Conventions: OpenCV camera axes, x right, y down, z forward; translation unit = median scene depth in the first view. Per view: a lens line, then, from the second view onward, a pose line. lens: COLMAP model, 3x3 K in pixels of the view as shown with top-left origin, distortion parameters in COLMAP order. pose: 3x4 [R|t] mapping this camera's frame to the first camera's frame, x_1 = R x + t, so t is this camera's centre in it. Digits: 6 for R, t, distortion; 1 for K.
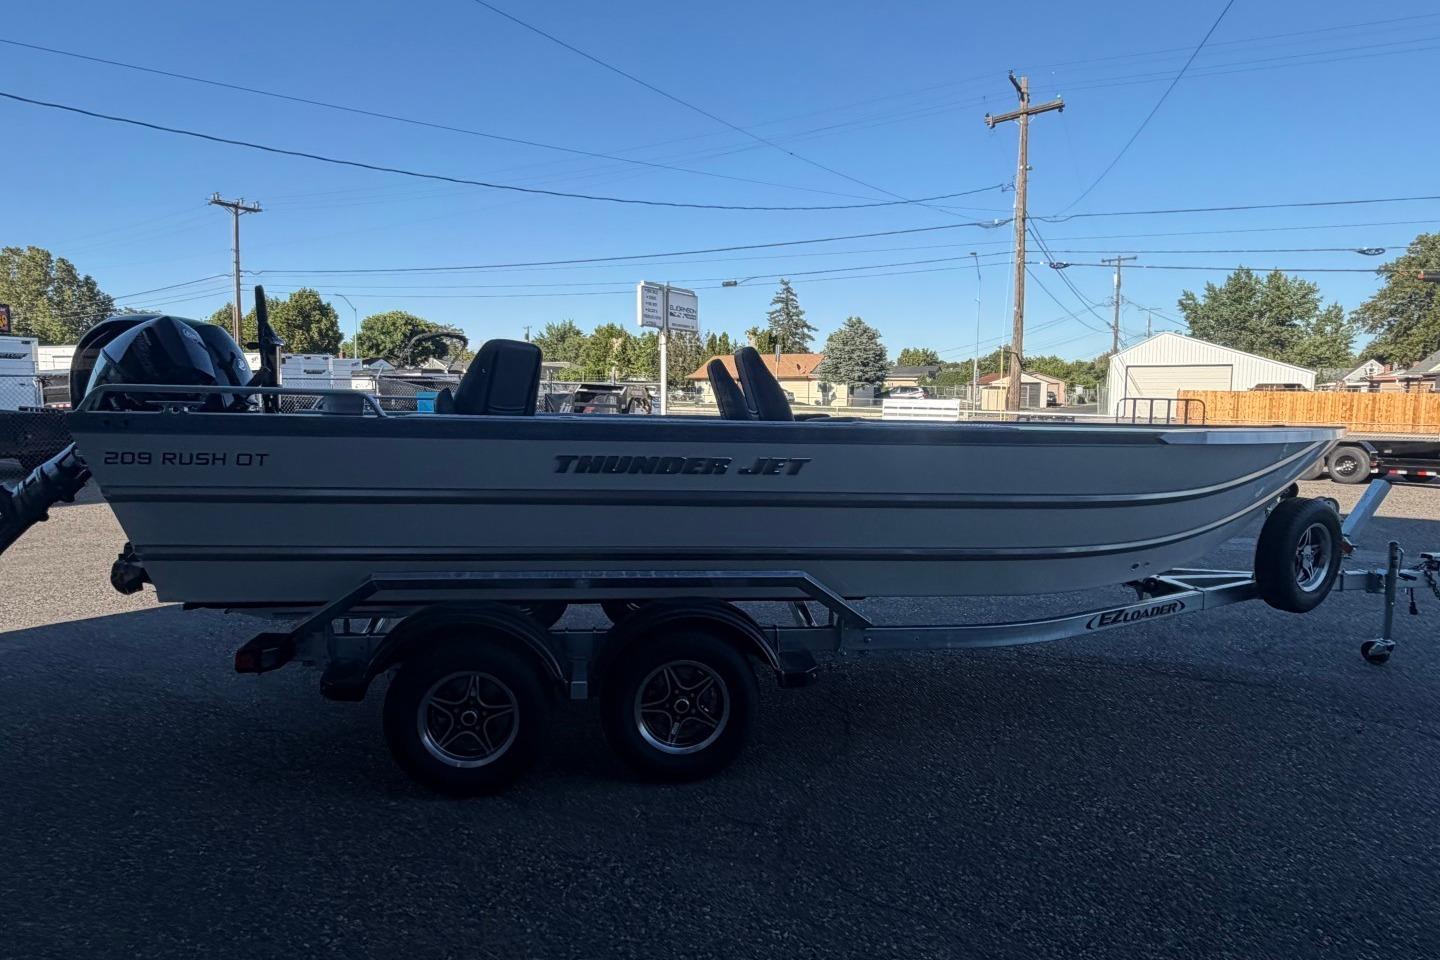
lens RADIAL K [[860.3, 0, 708.4], [0, 860.3, 471.8], [0, 0, 1]] dist [-0.003033, 0.001396]
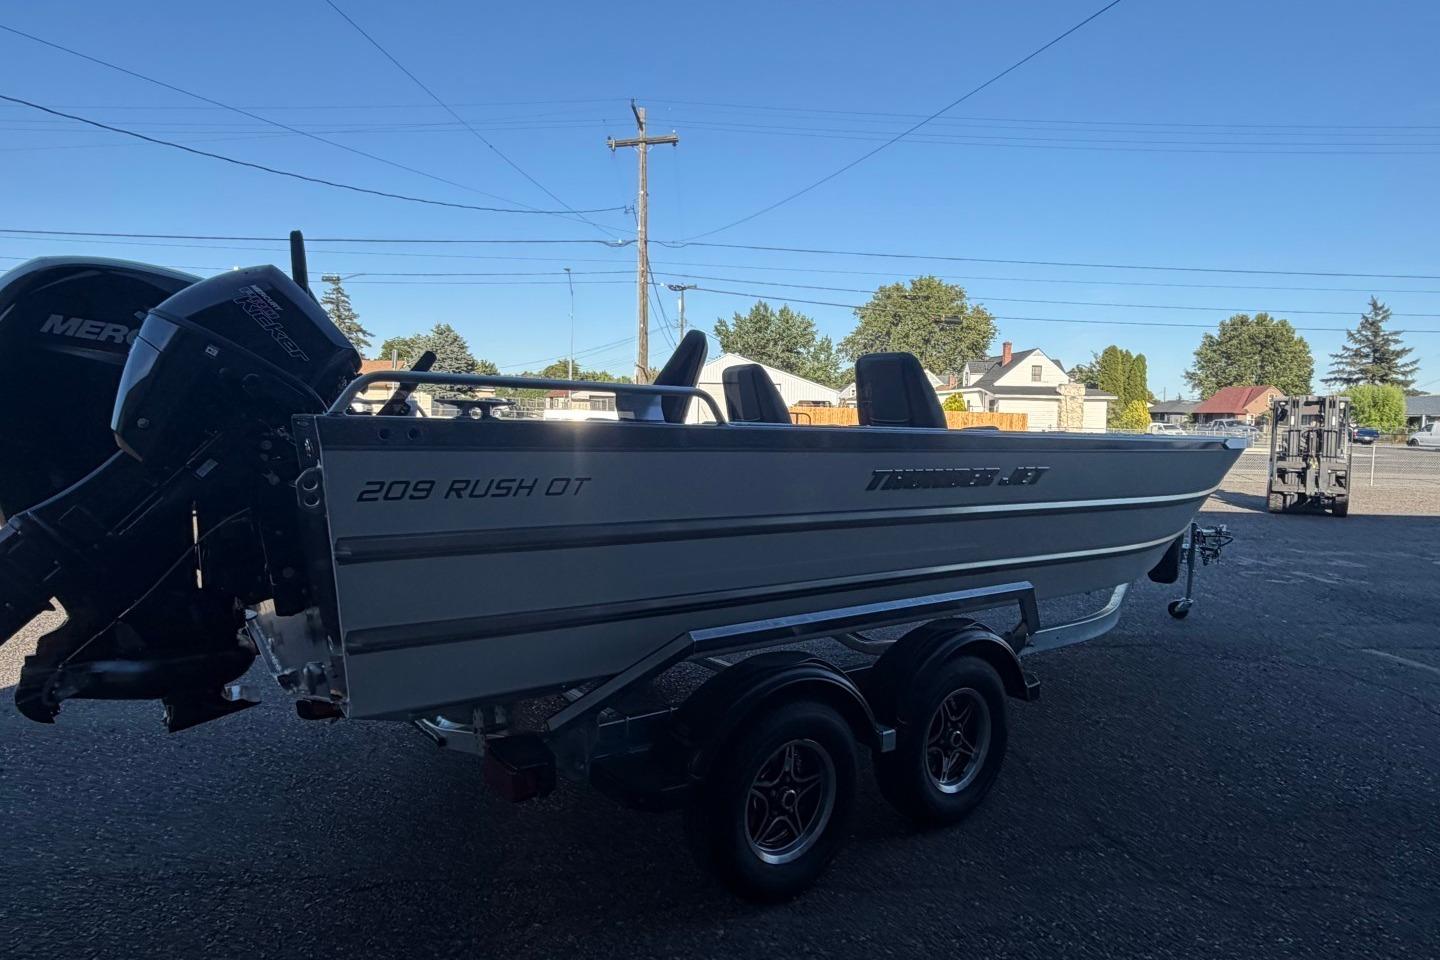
lens RADIAL K [[859.6, 0, 708.5], [0, 859.6, 477.1], [0, 0, 1]] dist [-0.002207, 0.000375]
pose [[0.872839, -0.026992, 0.487260, -0.038404], [0.030468, 0.999535, 0.000792, -0.000944], [-0.487055, 0.014155, 0.873256, 0.017595]]
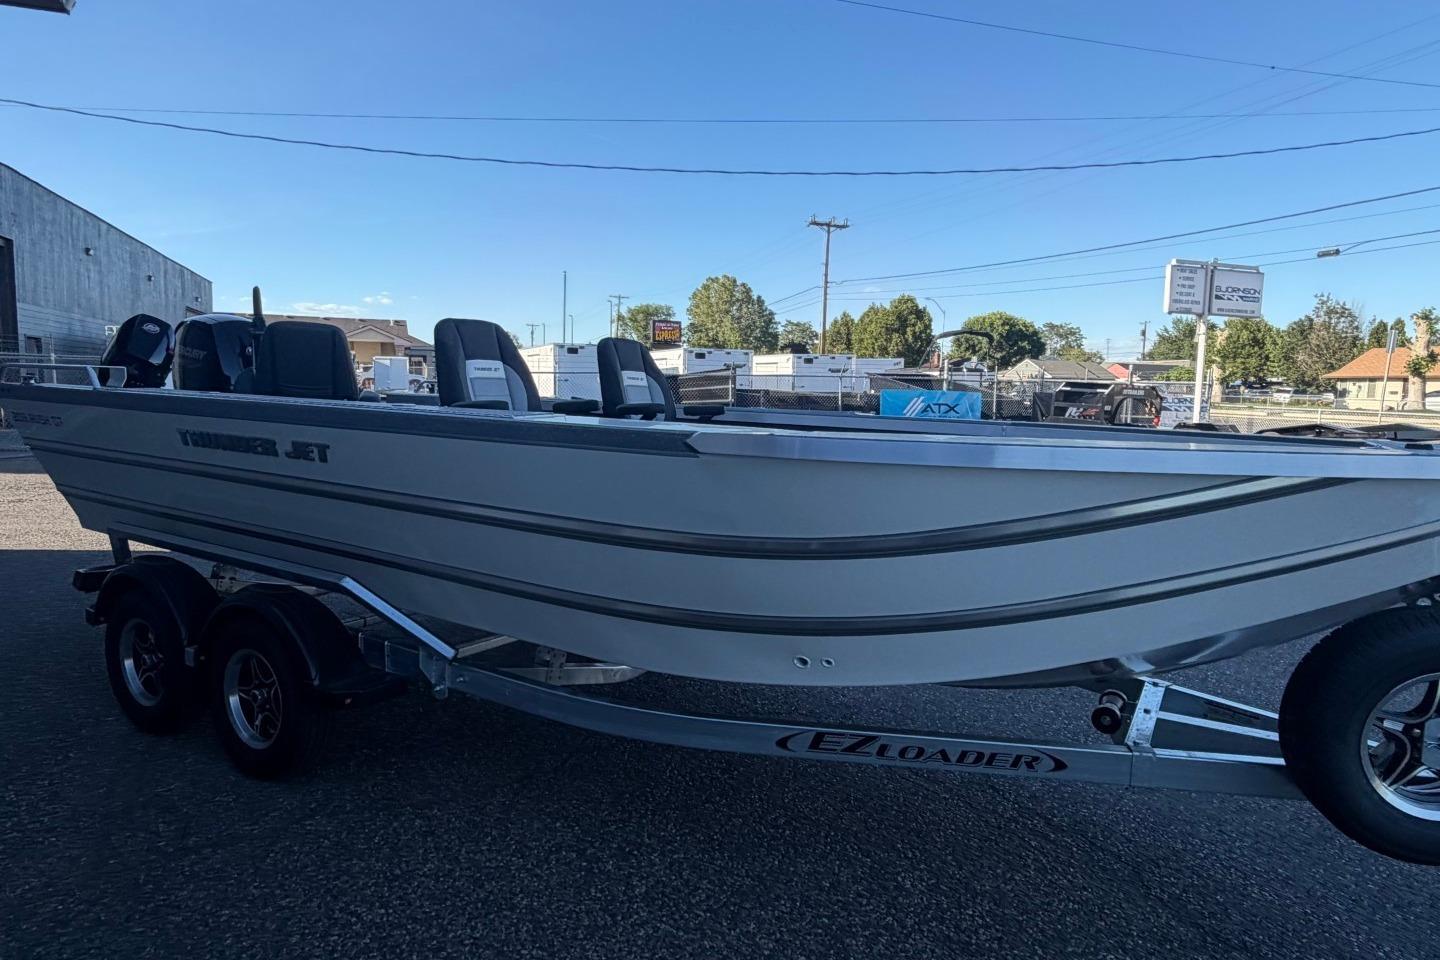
lens RADIAL K [[860.3, 0, 708.4], [0, 860.3, 471.8], [0, 0, 1]] dist [-0.003033, 0.001396]
pose [[0.769550, 0.067992, -0.634957, 0.051378], [-0.068879, 0.997352, 0.023318, -0.001828], [0.634862, 0.025791, 0.772195, 0.031530]]
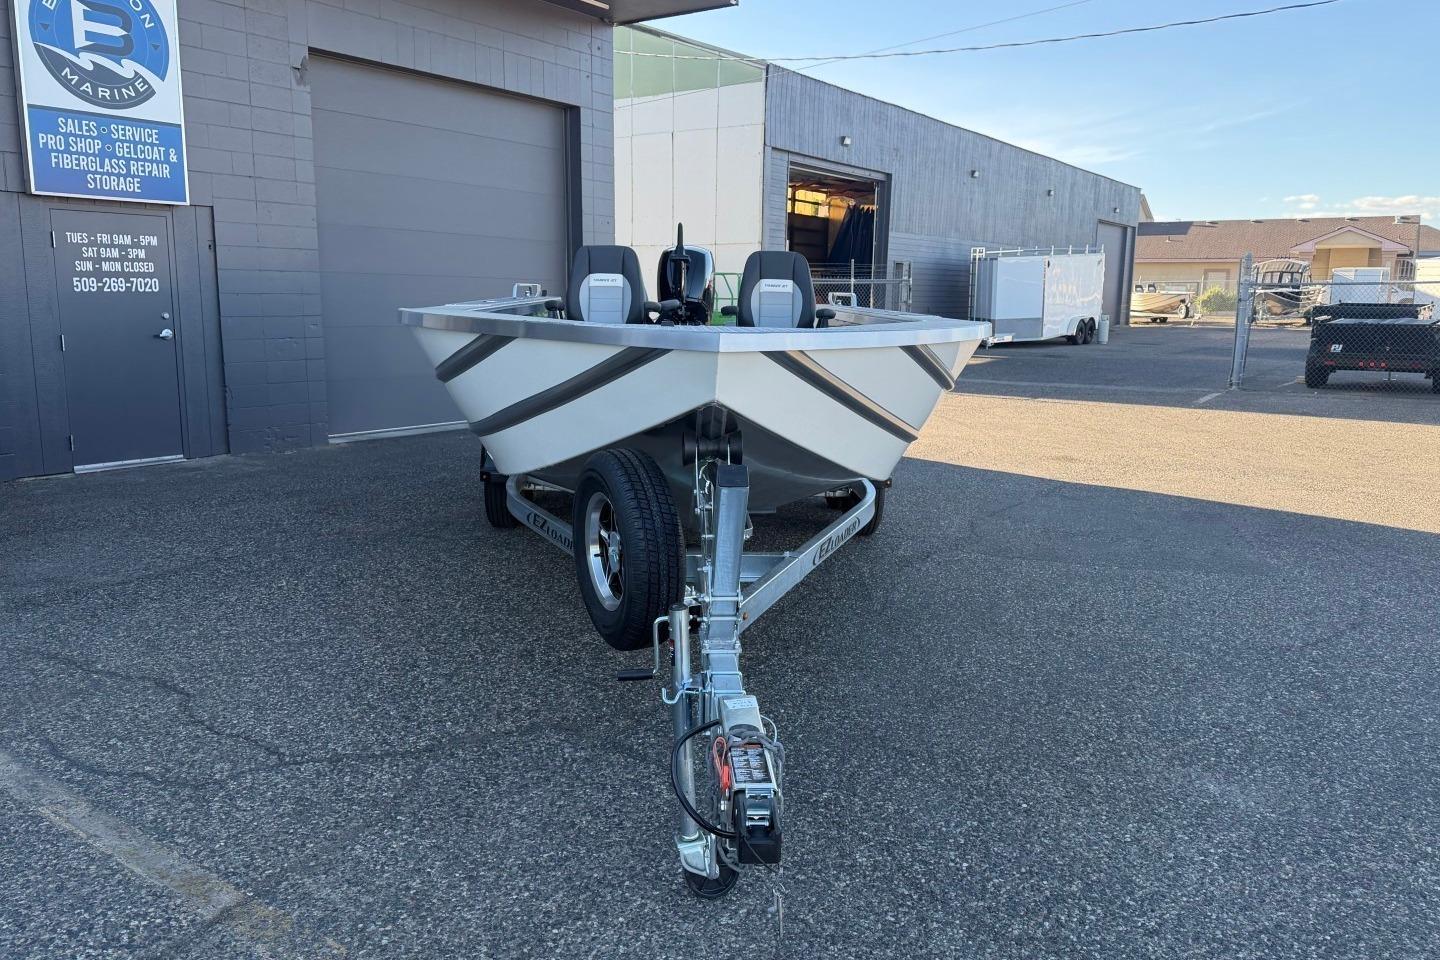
lens RADIAL K [[1063.8, 0, 711.5], [0, 1063.8, 483.8], [0, 0, 1]] dist [0.081758, -0.110679]
pose [[-0.082008, 0.162727, -0.983257, 0.103936], [-0.100050, 0.980252, 0.170575, -0.005430], [0.991597, 0.112363, -0.064108, 0.081200]]
